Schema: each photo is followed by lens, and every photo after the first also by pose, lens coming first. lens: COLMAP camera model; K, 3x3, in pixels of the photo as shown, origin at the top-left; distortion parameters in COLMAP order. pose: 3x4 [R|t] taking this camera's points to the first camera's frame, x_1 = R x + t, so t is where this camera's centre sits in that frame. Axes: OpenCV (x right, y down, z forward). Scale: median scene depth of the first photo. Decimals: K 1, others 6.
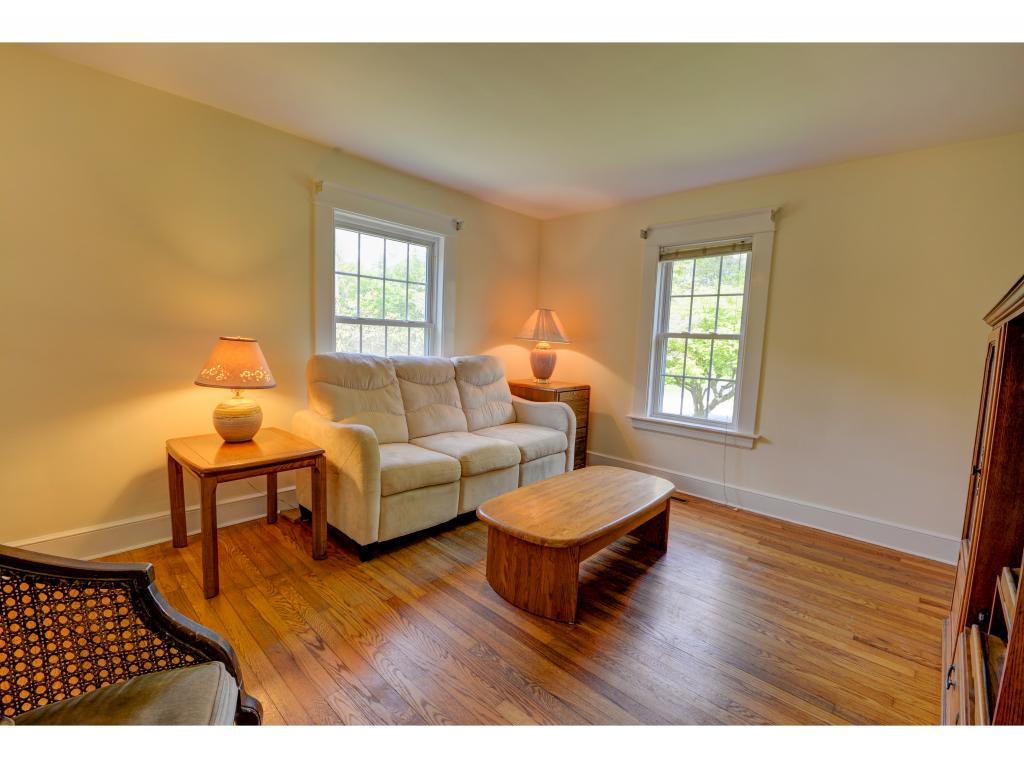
lens RADIAL K [[454.8, 0, 510.3], [0, 454.8, 381.9], [0, 0, 1]] dist [-0.002076, -0.000230]
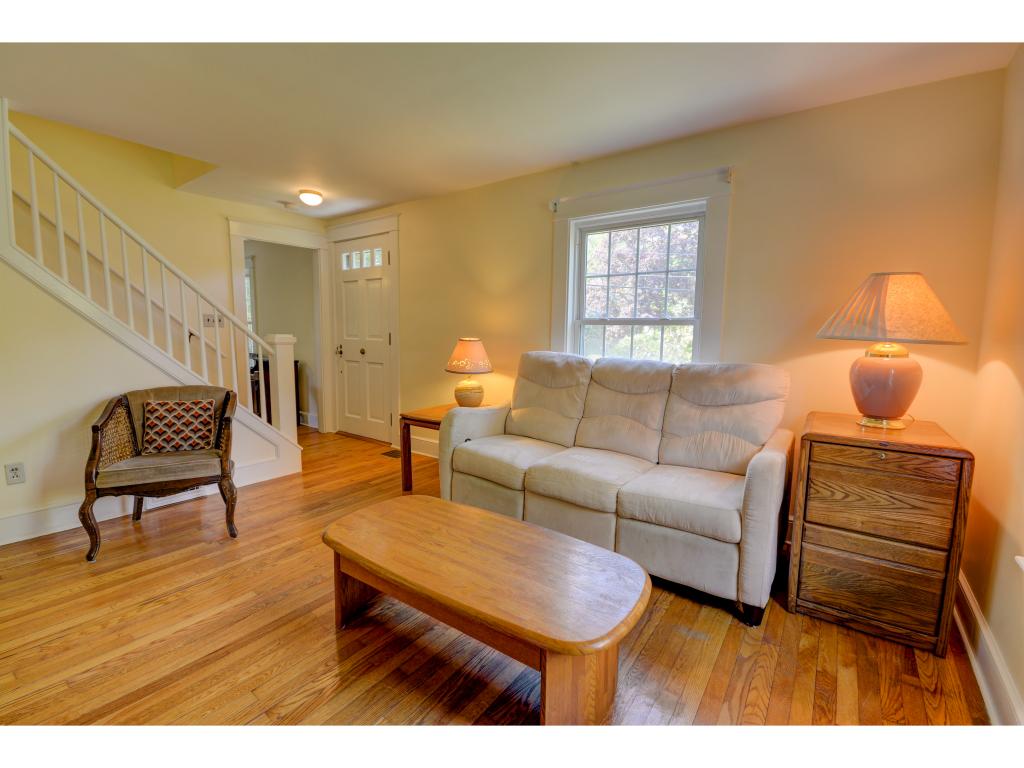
lens RADIAL K [[454.8, 0, 510.3], [0, 454.8, 381.9], [0, 0, 1]] dist [-0.002076, -0.000230]
pose [[0.123265, 0.064886, -0.990250, 0.631346], [-0.108029, 0.992807, 0.051606, -0.035787], [0.986476, 0.100615, 0.129387, 0.696099]]
